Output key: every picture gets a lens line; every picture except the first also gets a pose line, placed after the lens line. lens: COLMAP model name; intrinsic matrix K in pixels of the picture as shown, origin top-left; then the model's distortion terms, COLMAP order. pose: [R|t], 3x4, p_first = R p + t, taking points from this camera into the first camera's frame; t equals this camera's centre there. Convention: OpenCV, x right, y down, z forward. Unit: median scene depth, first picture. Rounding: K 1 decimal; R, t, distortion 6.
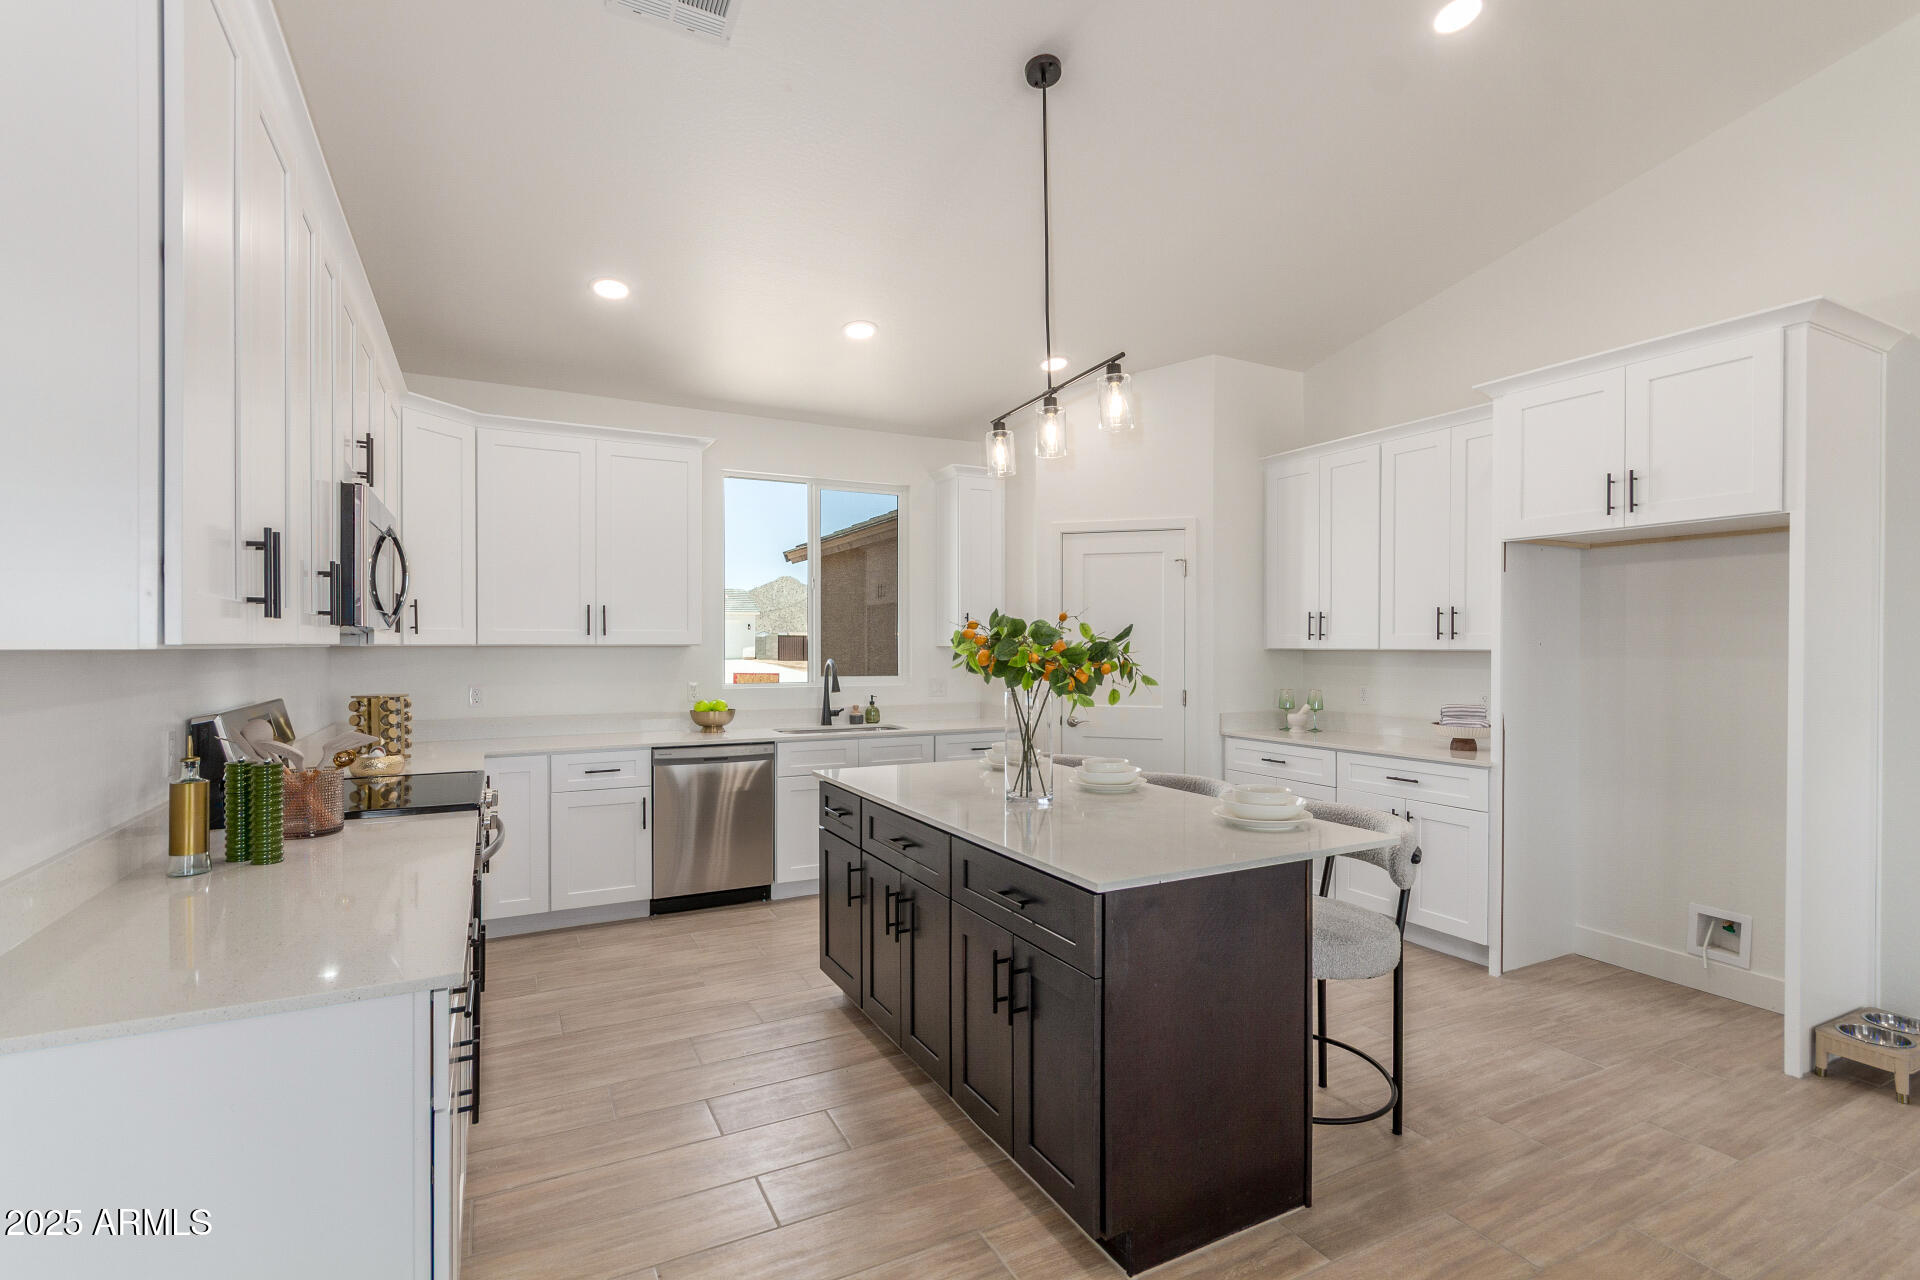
lens RADIAL K [[889.1, 0, 991.7], [0, 889.1, 649.8], [0, 0, 1]] dist [0.000192, 0.000635]
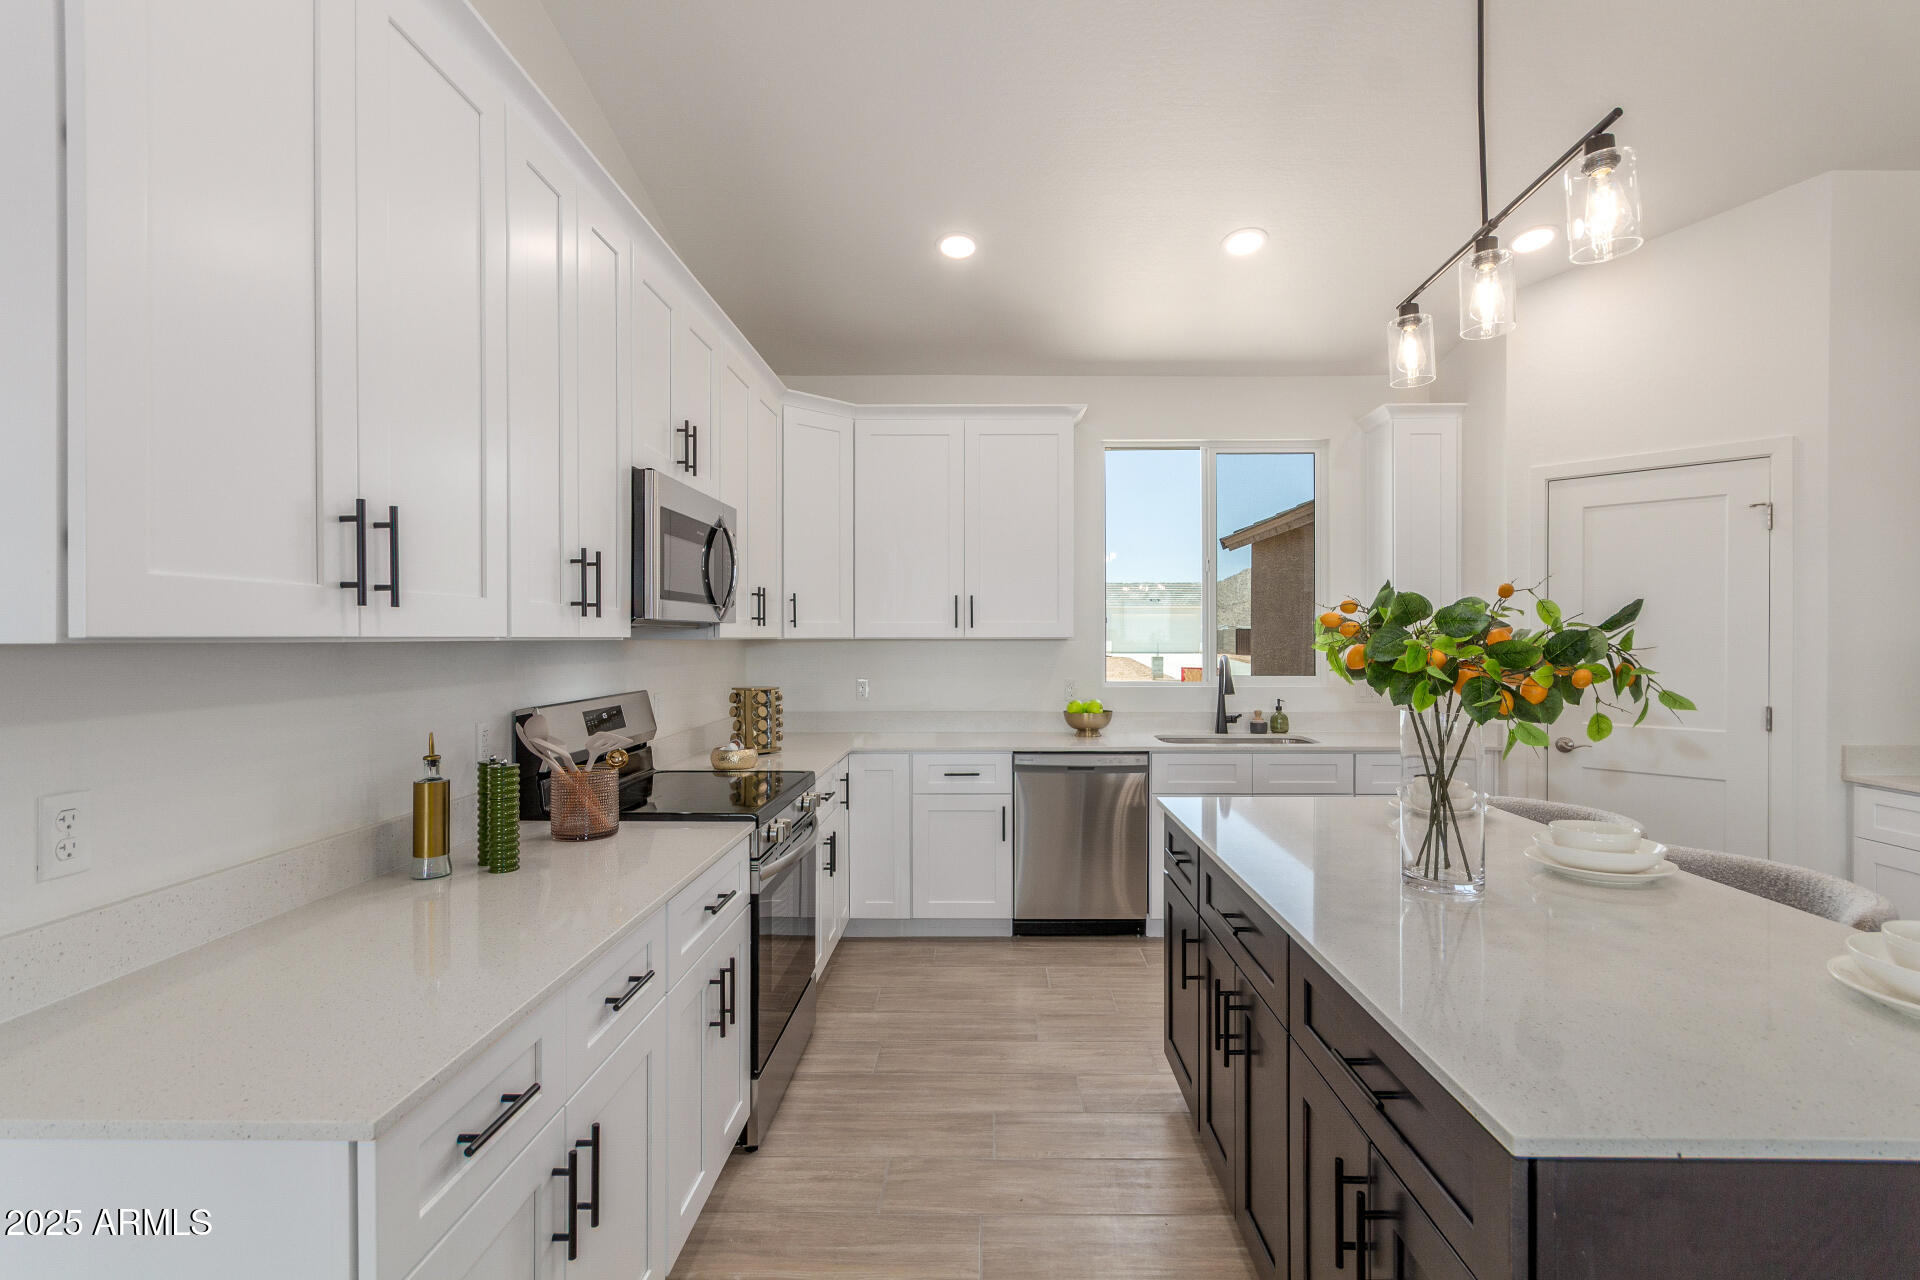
lens RADIAL K [[905.2, 0, 1001.3], [0, 905.2, 644.9], [0, 0, 1]] dist [0.001639, 0.000733]
pose [[0.880465, 0.001481, -0.474108, 0.060410], [-0.000602, 0.999998, 0.002006, -0.000392], [0.474110, -0.001481, 0.880464, 0.248107]]
